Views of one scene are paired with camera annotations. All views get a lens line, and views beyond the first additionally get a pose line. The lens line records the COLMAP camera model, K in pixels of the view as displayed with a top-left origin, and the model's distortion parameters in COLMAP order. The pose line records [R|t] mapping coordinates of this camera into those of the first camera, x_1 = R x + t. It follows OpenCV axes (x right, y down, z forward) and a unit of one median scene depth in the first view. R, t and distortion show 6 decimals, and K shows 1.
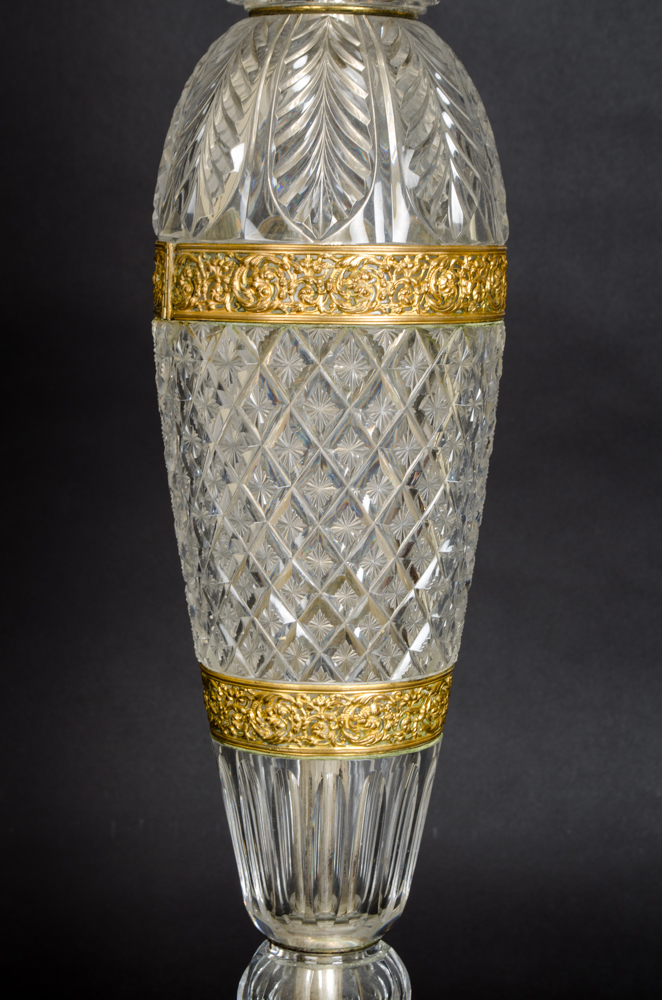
lens RADIAL K [[2533.9, 0, 329.7], [0, 2533.9, 506.6], [0, 0, 1]] dist [0.049647, 0.000000]
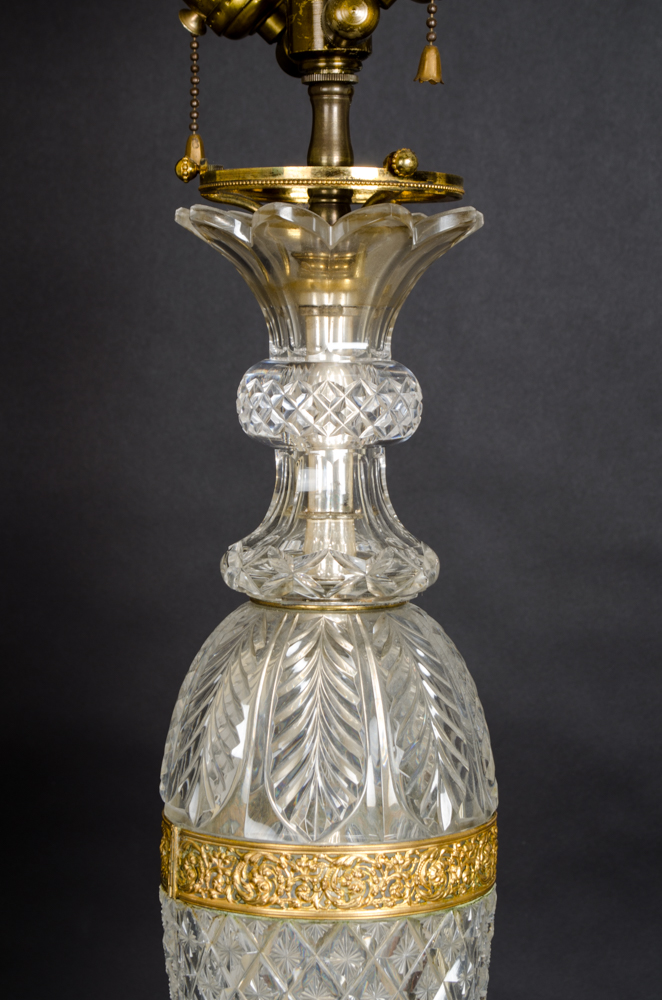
lens RADIAL K [[2637.9, 0, 333.9], [0, 2637.9, 491.9], [0, 0, 1]] dist [0.064413, 0.000000]
pose [[0.999821, -0.007269, -0.017485, 0.023748], [0.006399, 0.998762, -0.049330, -0.191982], [0.017822, 0.049209, 0.998629, -0.105266]]
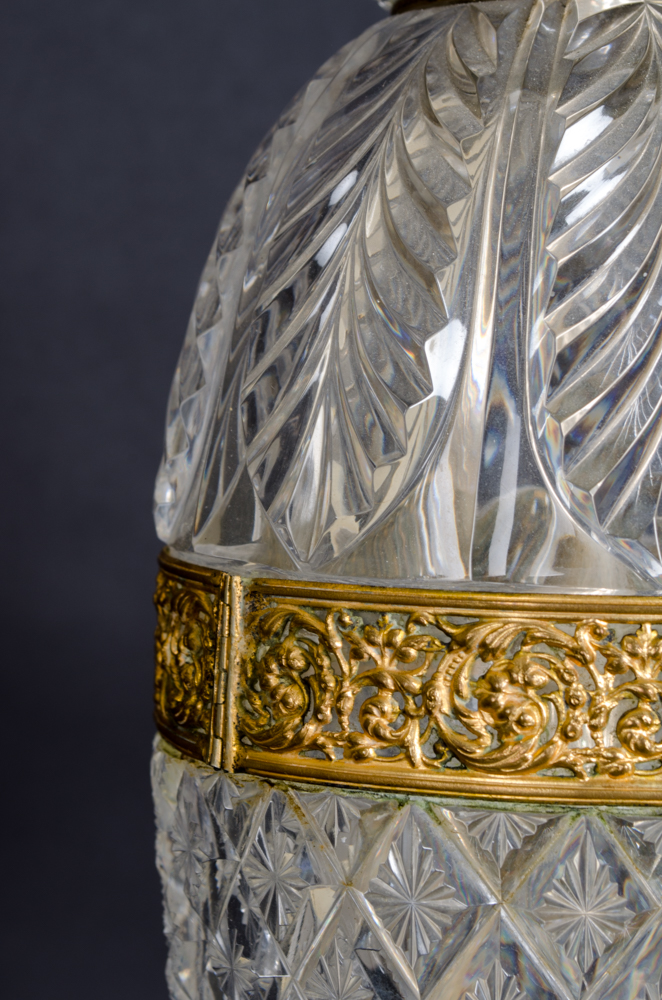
lens RADIAL K [[2533.9, 0, 332.9], [0, 2533.9, 499.5], [0, 0, 1]] dist [0.049647, 0.000000]
pose [[0.990769, -0.003402, 0.135519, -0.102919], [0.012366, 0.997785, -0.065357, -0.091694], [-0.134997, 0.066429, 0.988617, 0.621371]]
